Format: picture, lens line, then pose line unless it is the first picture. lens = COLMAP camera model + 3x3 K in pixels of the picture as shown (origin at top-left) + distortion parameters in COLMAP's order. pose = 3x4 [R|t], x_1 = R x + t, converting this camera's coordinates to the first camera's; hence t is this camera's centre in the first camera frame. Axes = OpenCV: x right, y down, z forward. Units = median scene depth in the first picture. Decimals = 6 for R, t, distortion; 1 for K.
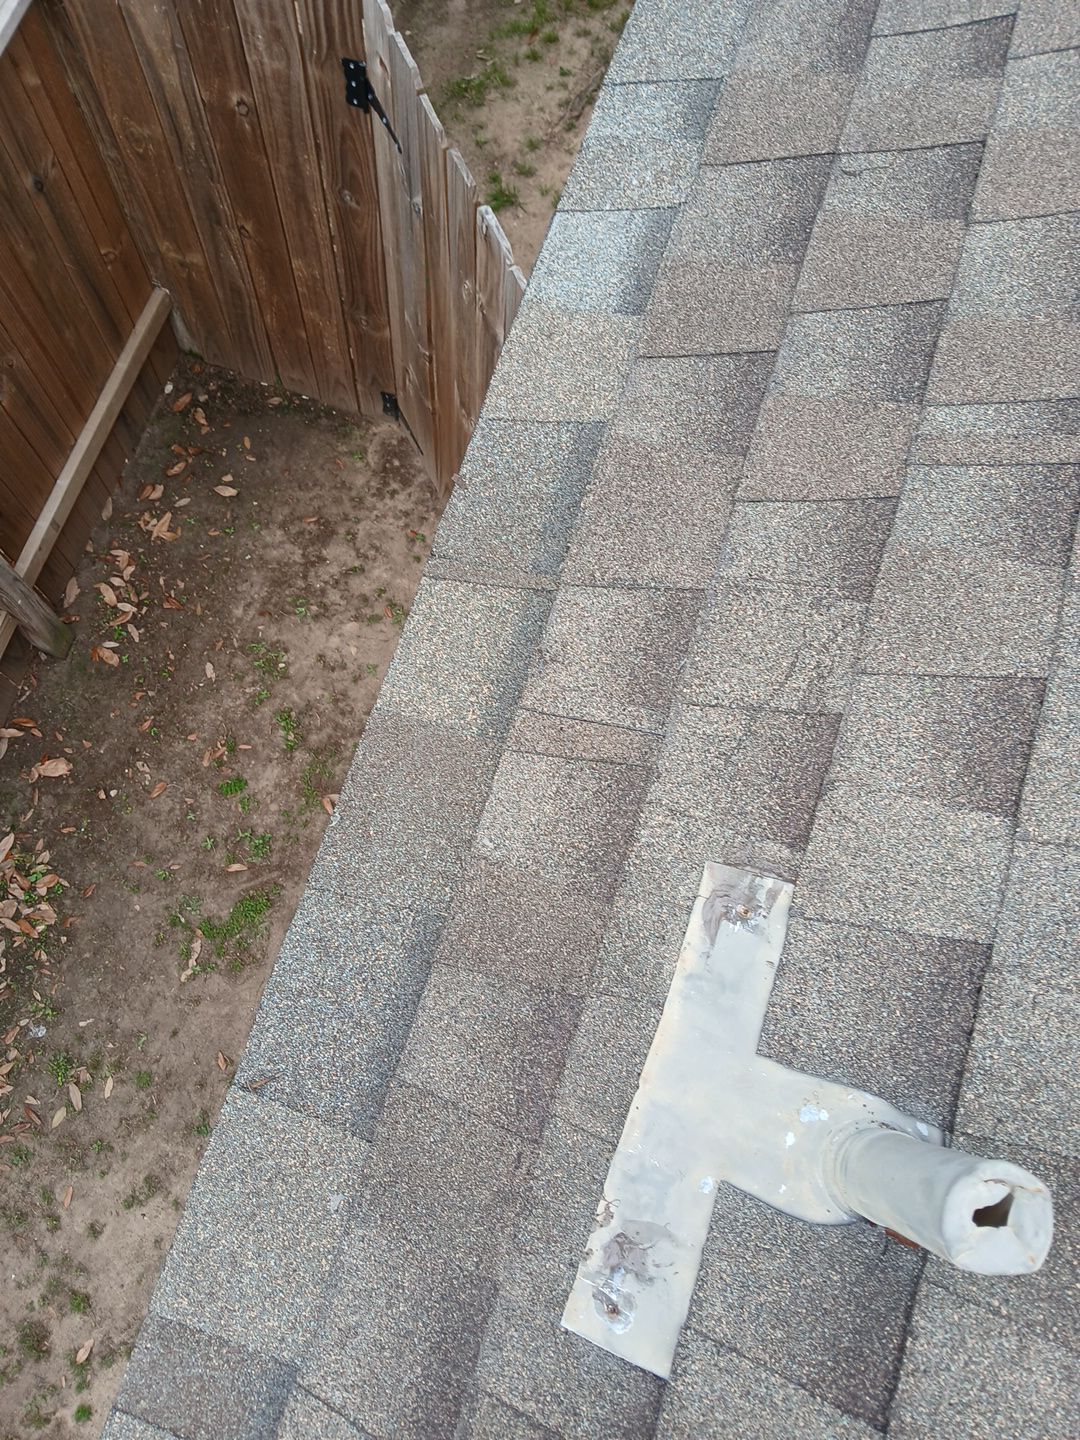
lens RADIAL K [[1139.6, 0, 499.1], [0, 1139.6, 724.3], [0, 0, 1]] dist [0.069827, -0.114250]
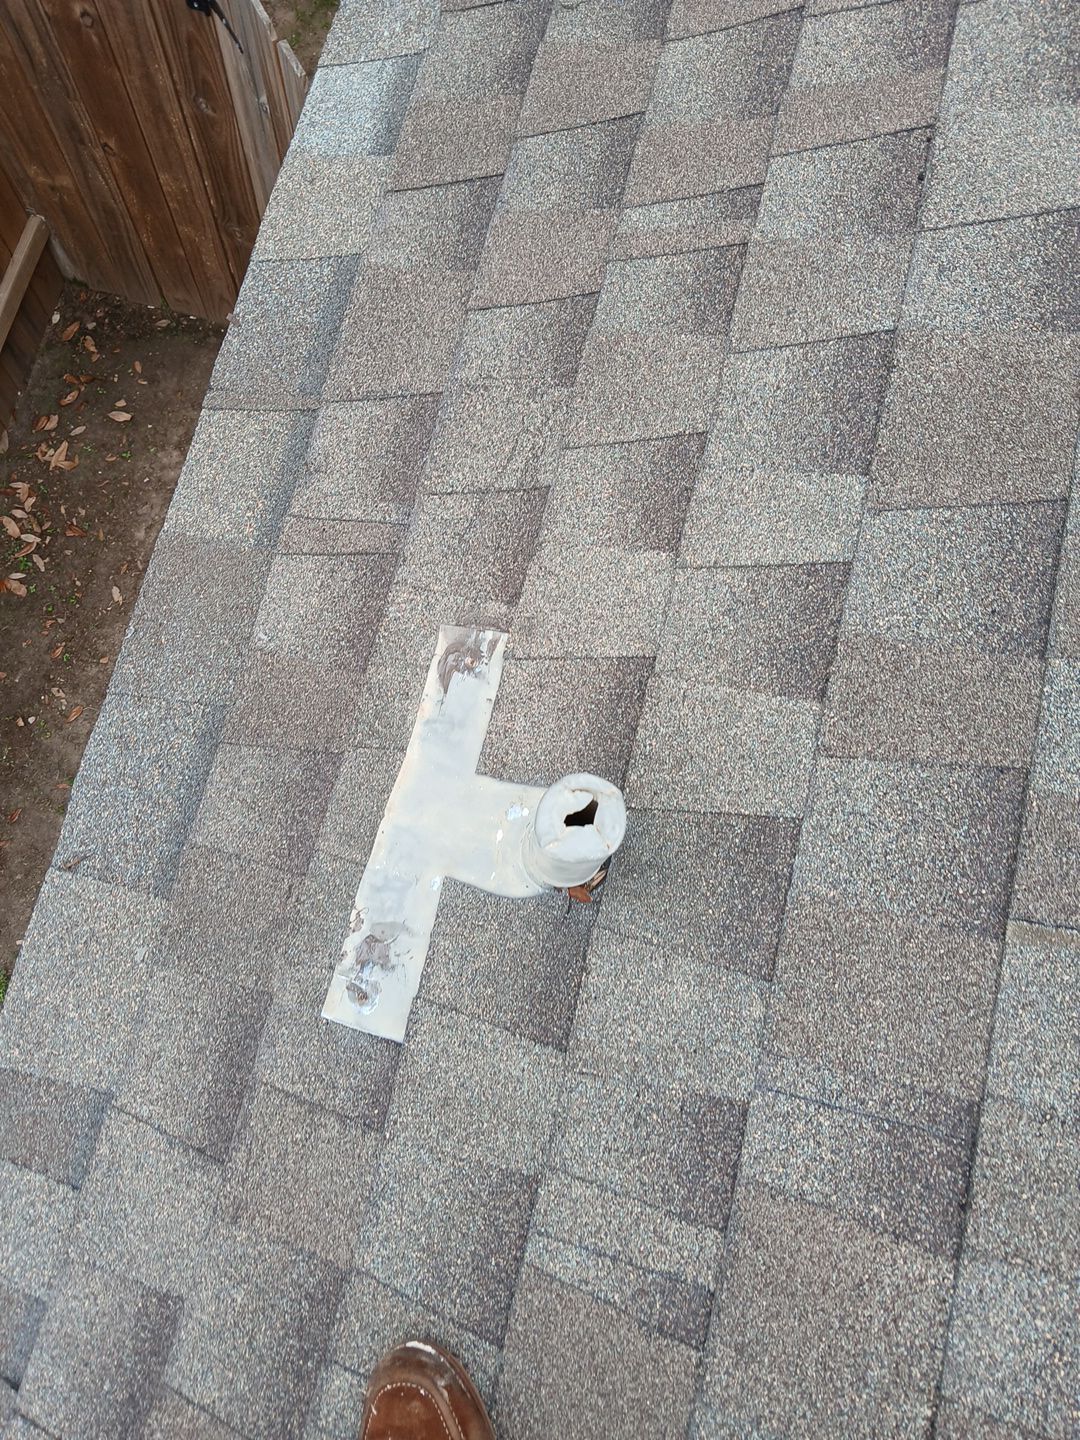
lens RADIAL K [[1139.6, 0, 498.6], [0, 1139.6, 719.7], [0, 0, 1]] dist [0.069827, -0.114250]
pose [[0.996965, -0.072702, 0.027847, 0.187597], [0.071313, 0.996299, 0.047993, 0.153167], [-0.031233, -0.045861, 0.998459, -0.124658]]
